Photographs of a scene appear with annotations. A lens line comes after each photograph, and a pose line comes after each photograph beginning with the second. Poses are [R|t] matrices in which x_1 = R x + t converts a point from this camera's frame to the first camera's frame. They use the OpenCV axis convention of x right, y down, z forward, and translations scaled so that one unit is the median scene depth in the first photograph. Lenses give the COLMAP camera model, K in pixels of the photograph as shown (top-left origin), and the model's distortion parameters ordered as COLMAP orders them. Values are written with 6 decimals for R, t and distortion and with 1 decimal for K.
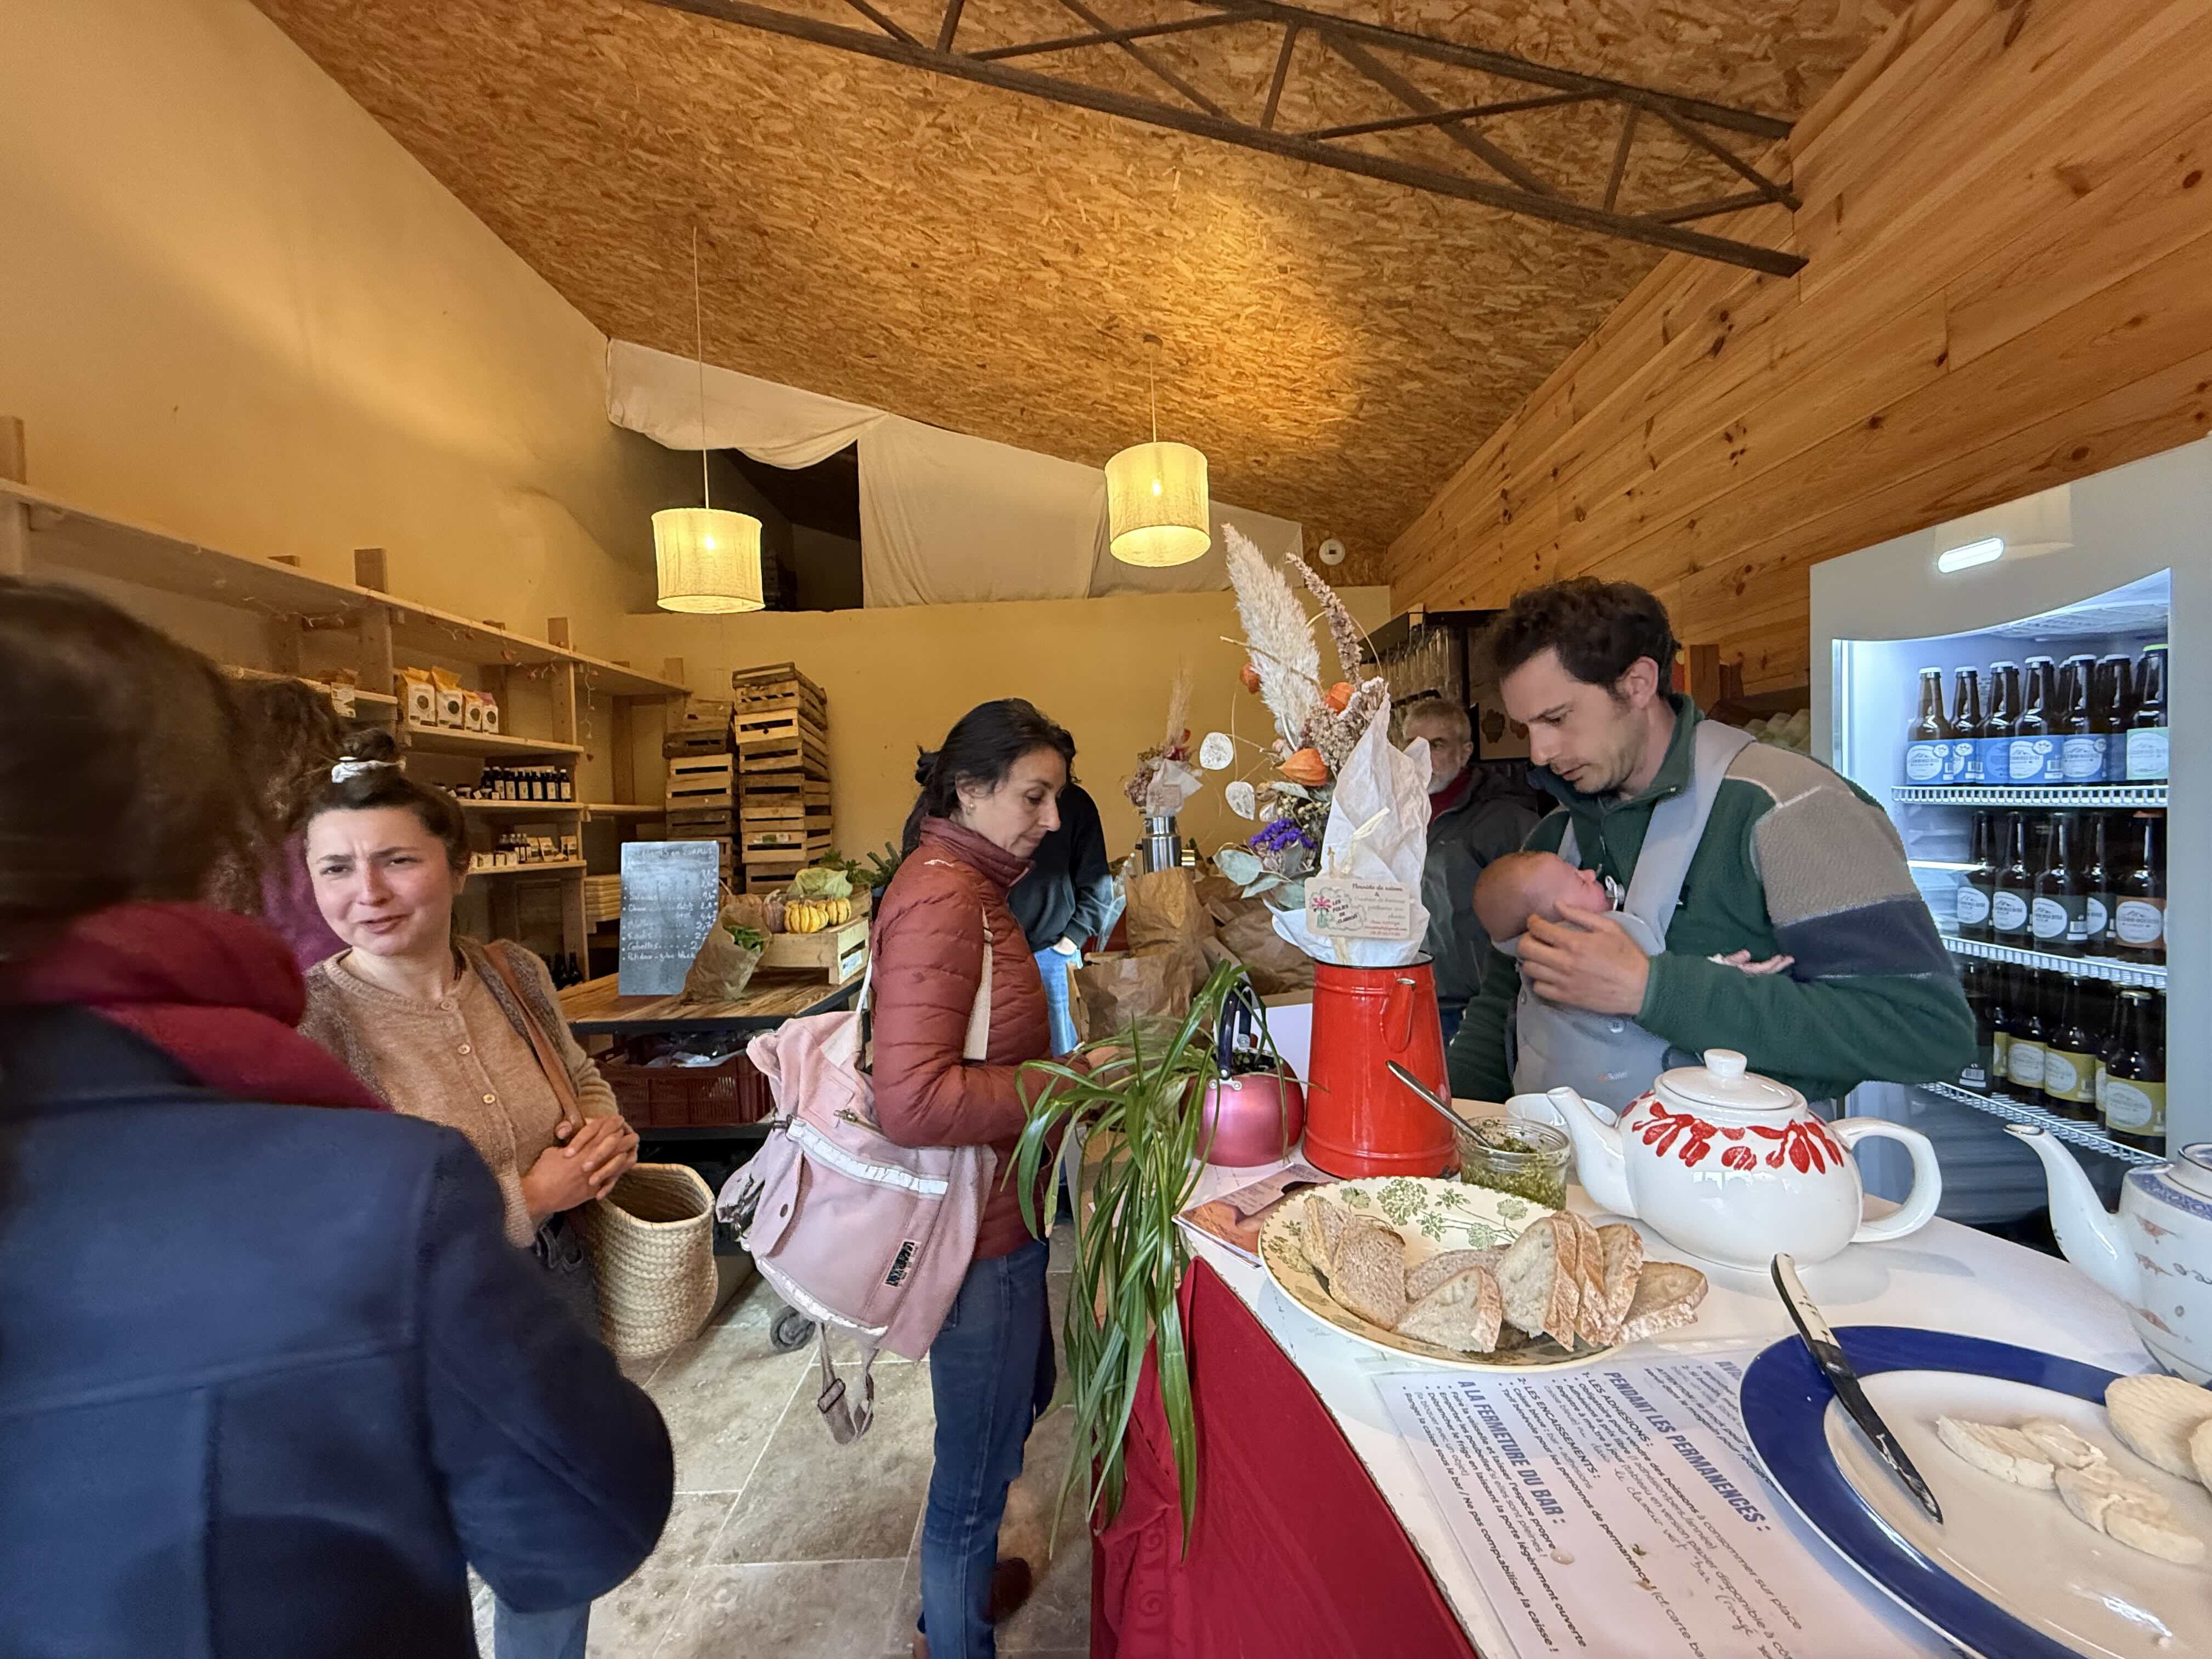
lens RADIAL K [[876.1, 0, 1113.3], [0, 876.1, 821.4], [0, 0, 1]] dist [0.000970, 0.000658]
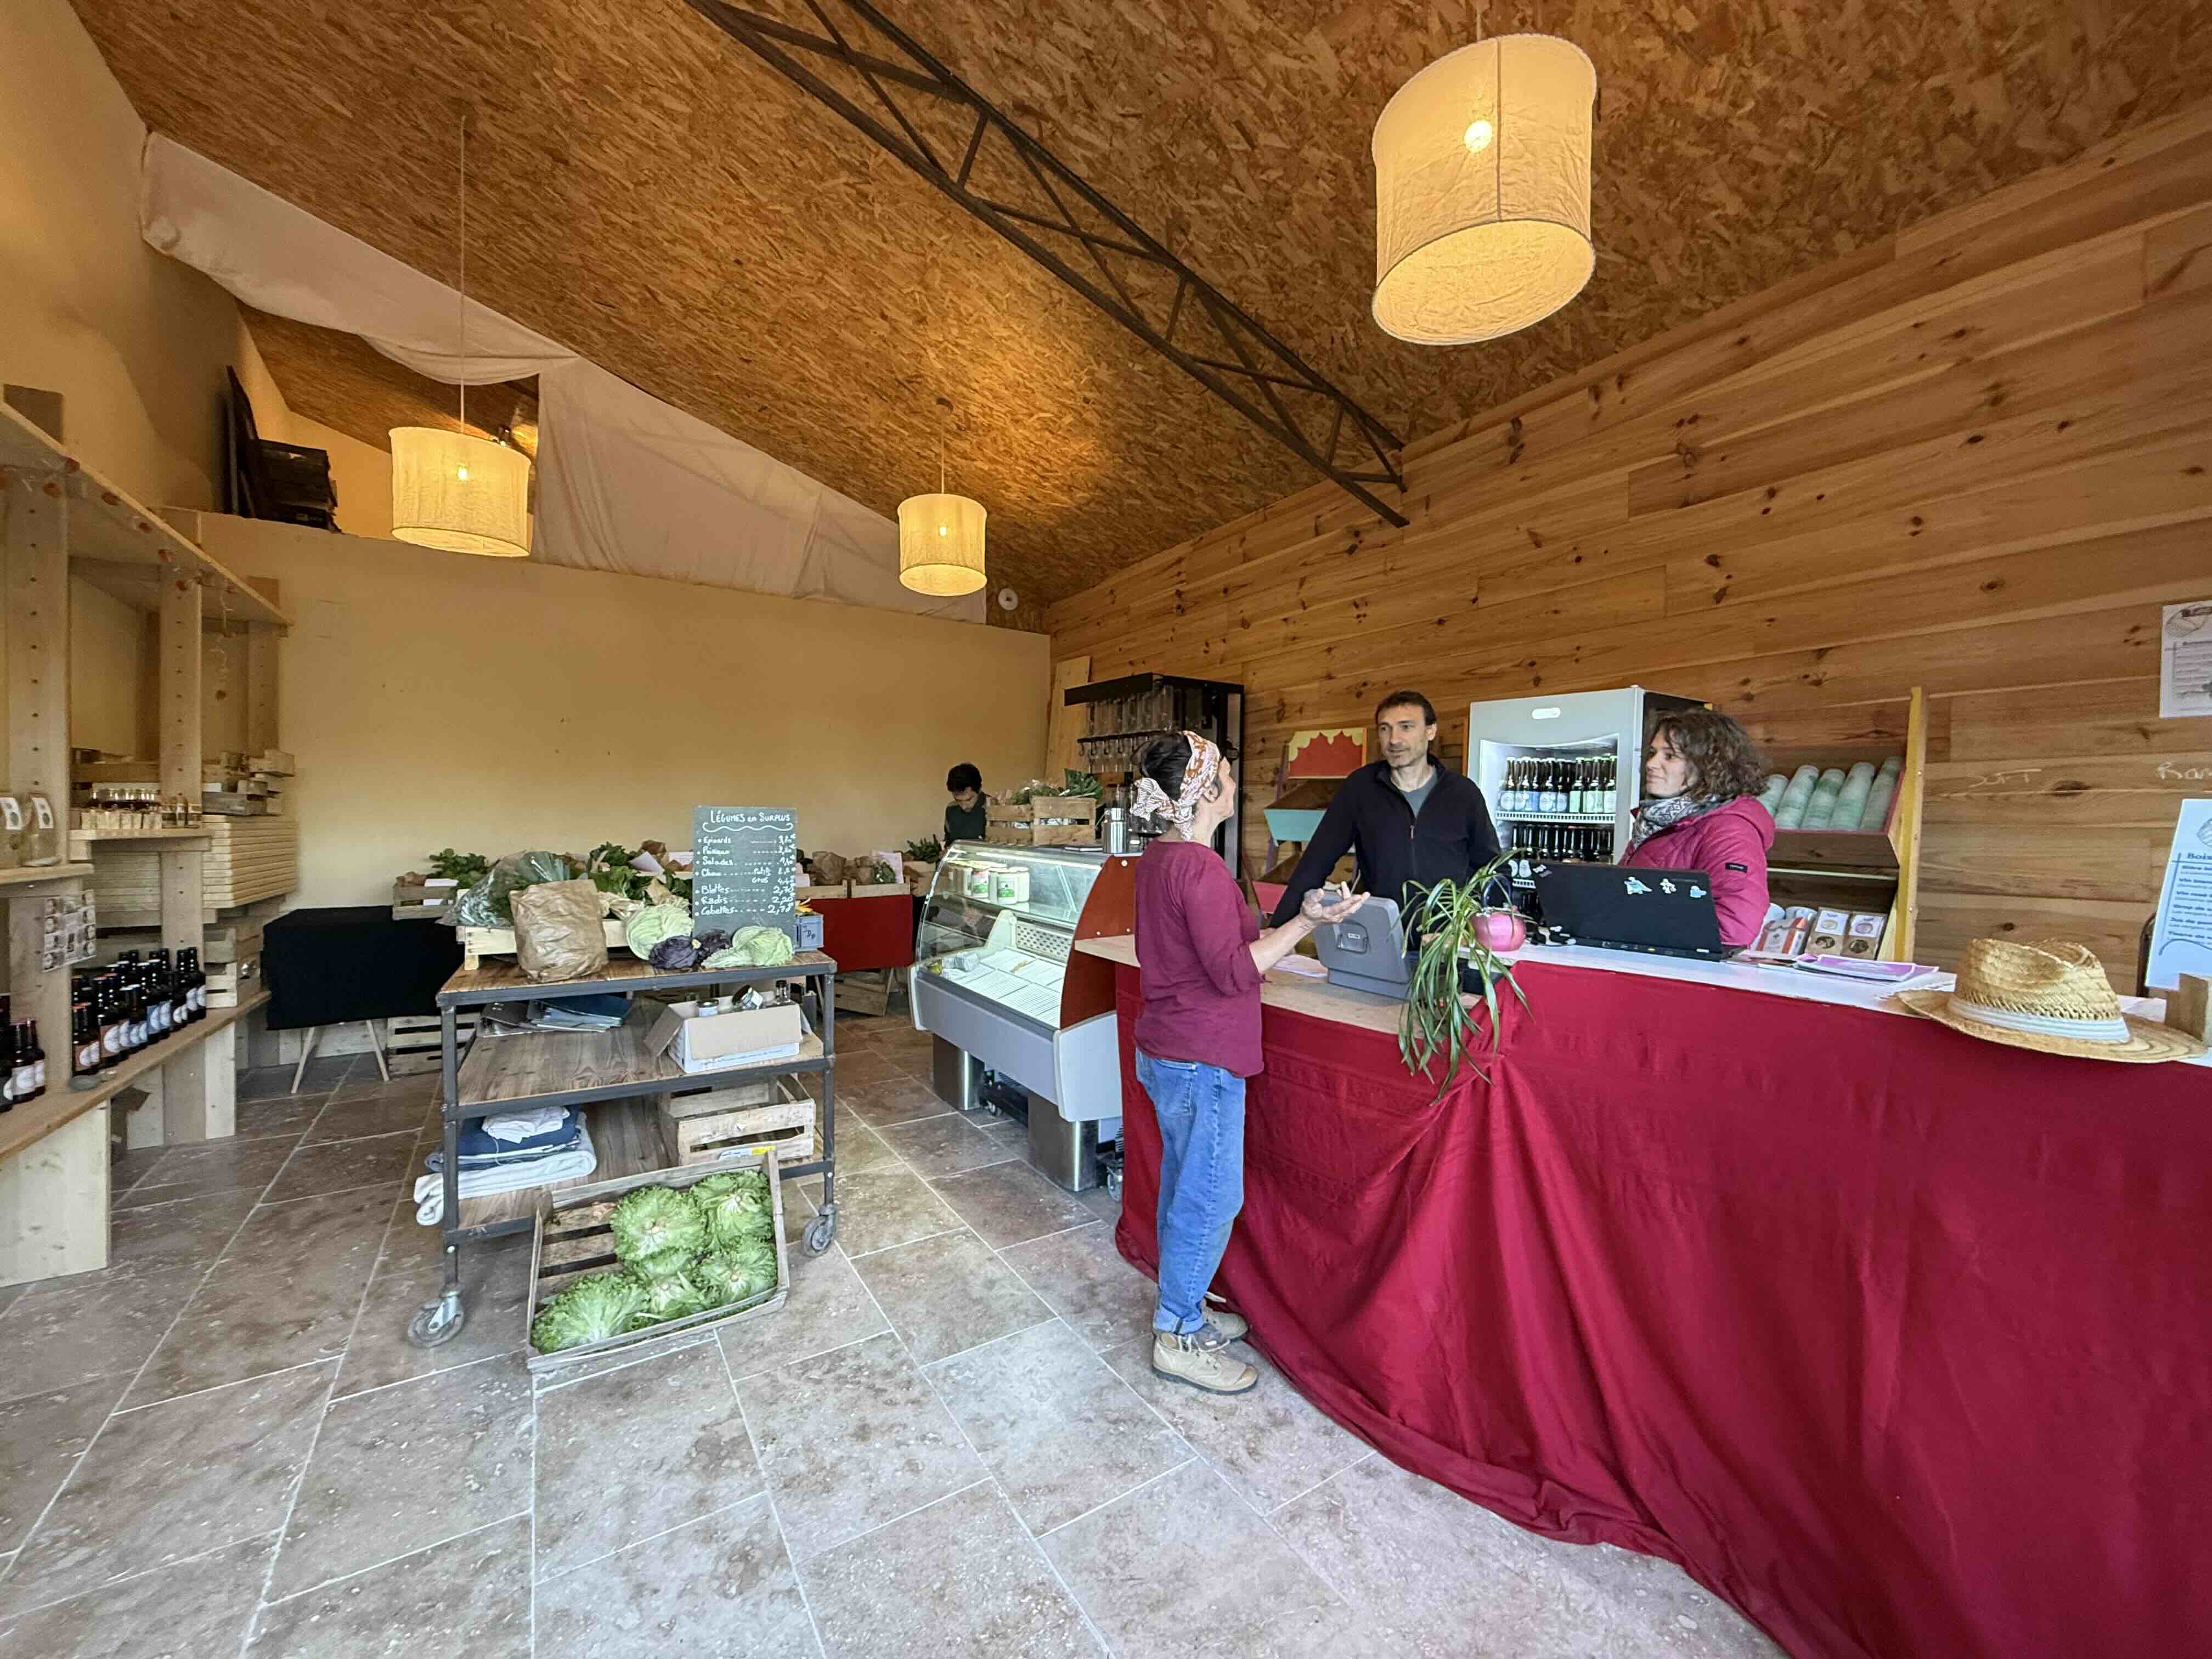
lens RADIAL K [[876.1, 0, 1097.6], [0, 876.1, 826.0], [0, 0, 1]] dist [0.000970, 0.000658]
pose [[0.833358, 0.045305, 0.550874, -0.463881], [-0.040581, 0.998960, -0.020765, 0.033666], [-0.551242, -0.005050, 0.834330, -0.104489]]
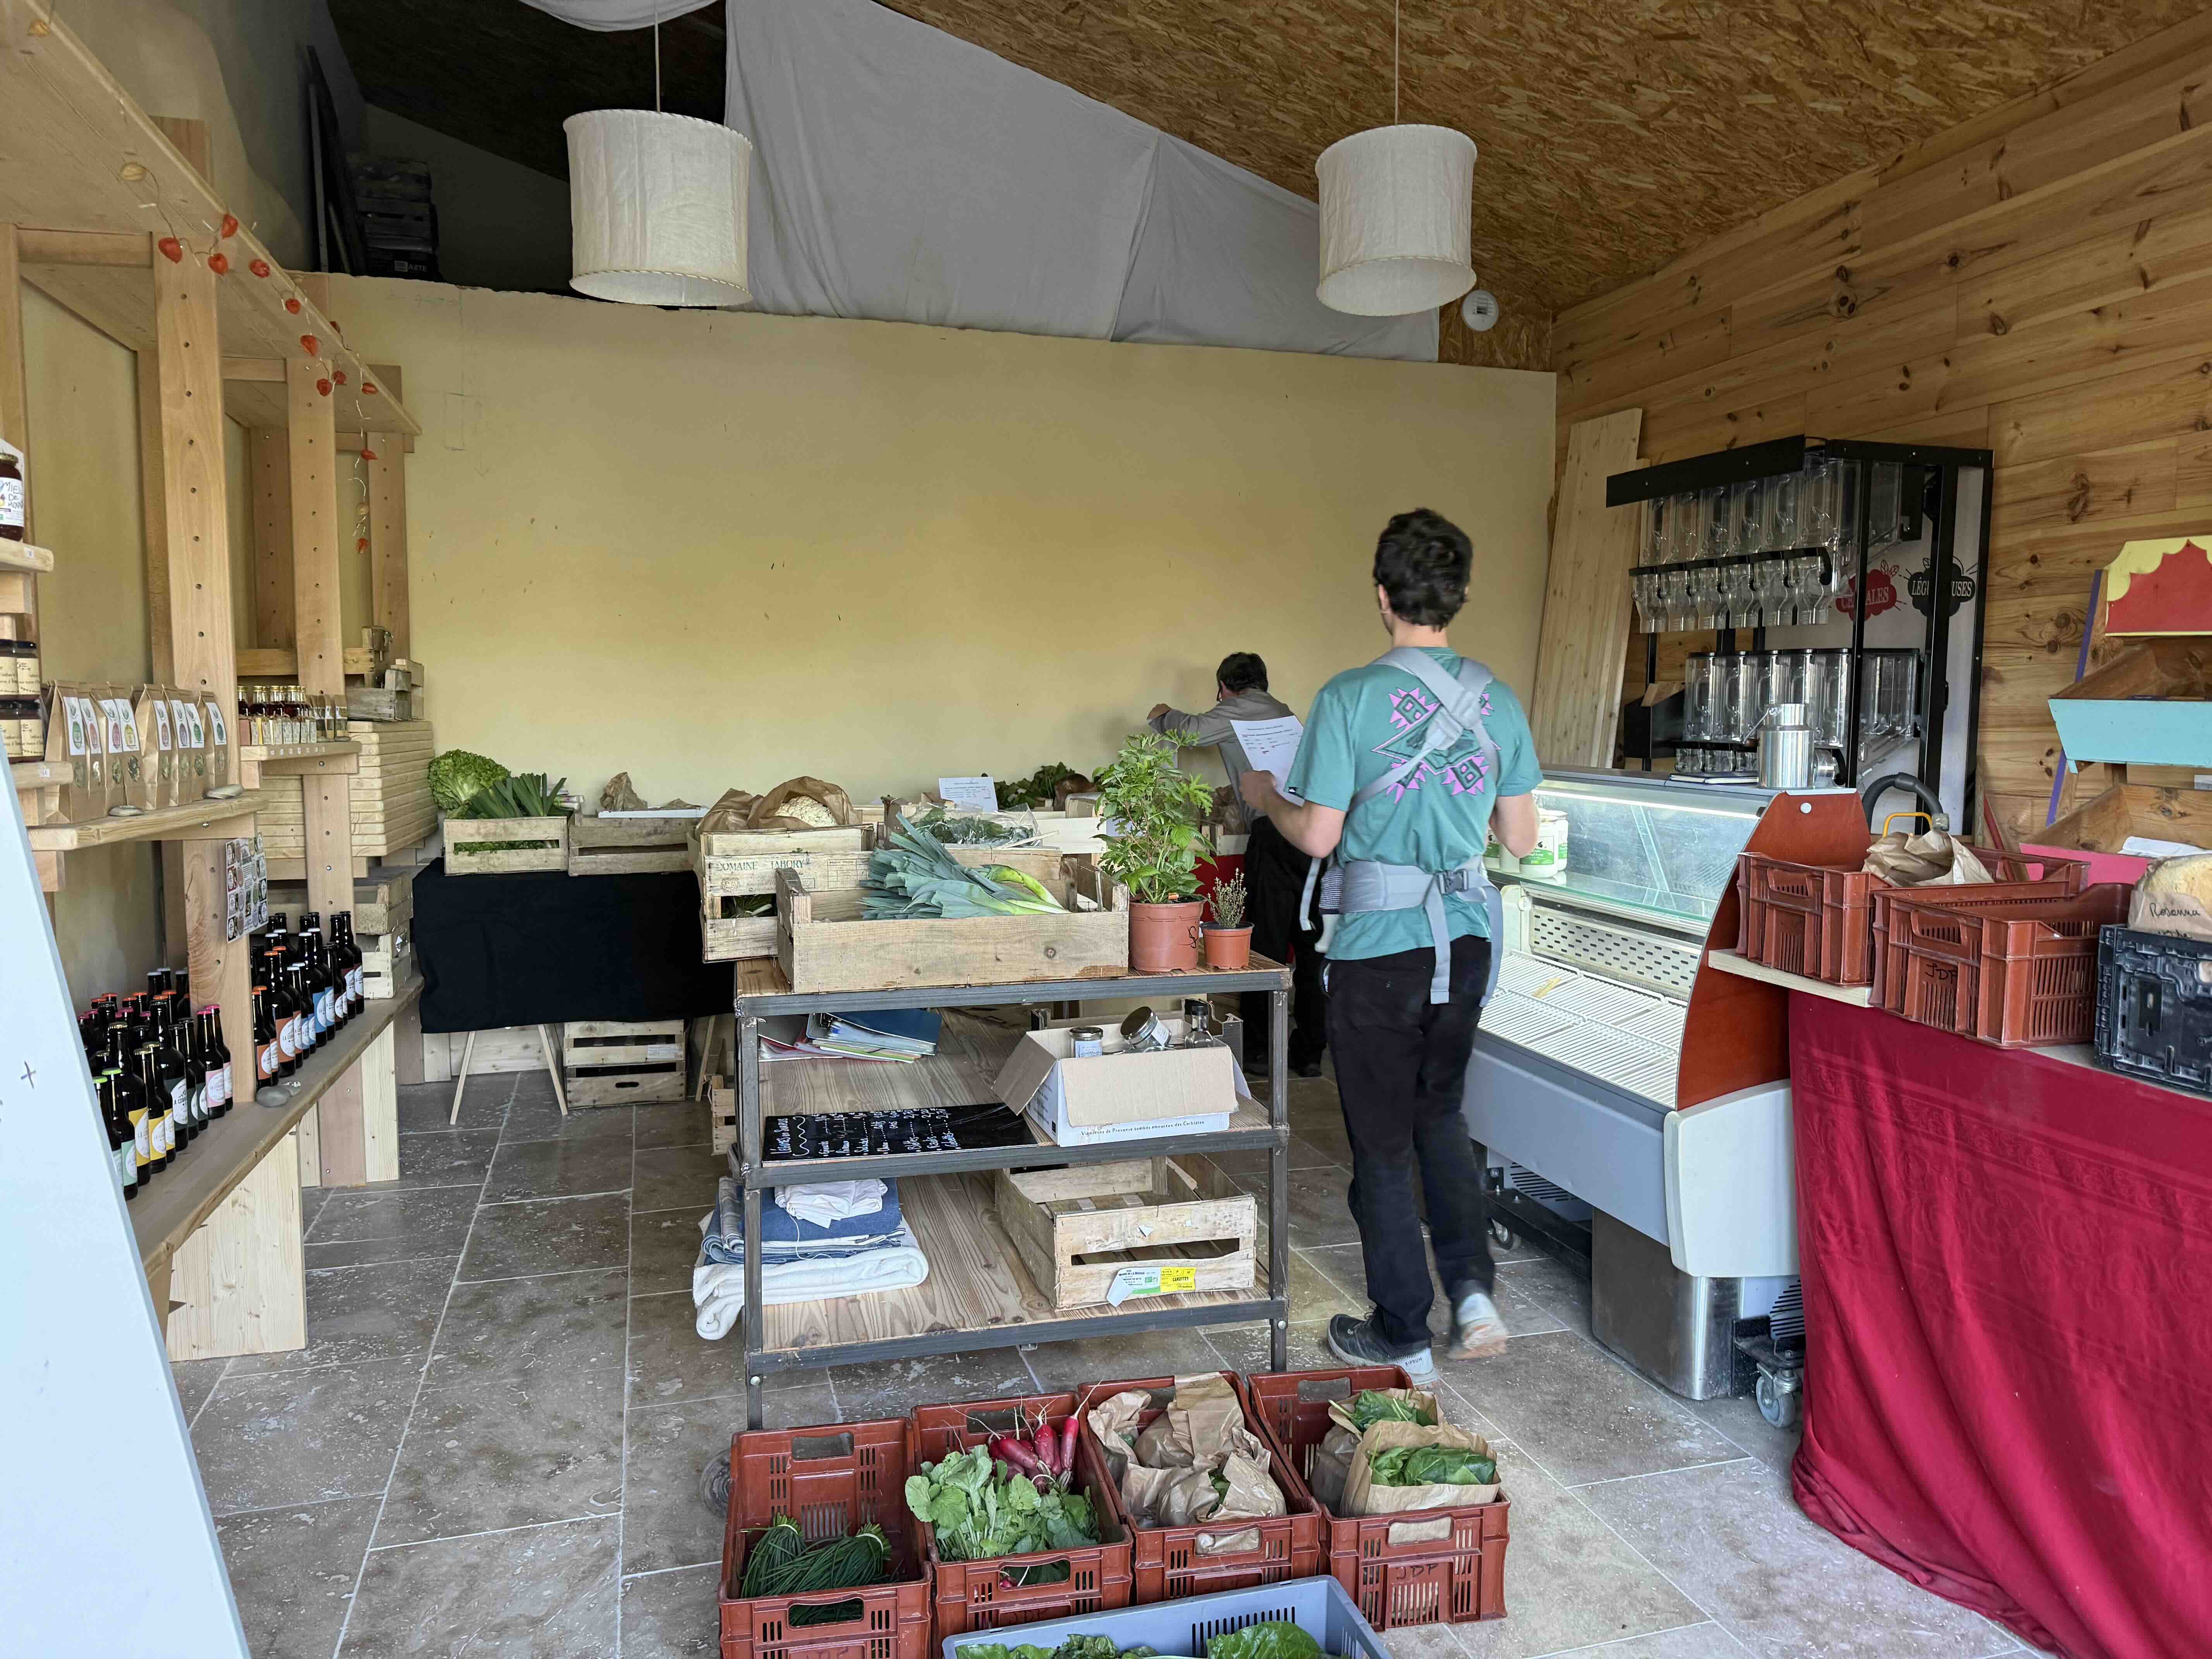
lens RADIAL K [[1560.4, 0, 1107.4], [0, 1560.4, 824.5], [0, 0, 1]] dist [0.046150, -0.045351]
pose [[0.953612, 0.023414, 0.300125, -0.558176], [-0.041825, 0.997606, 0.055067, 0.029645], [-0.298118, -0.065065, 0.952309, -0.076112]]
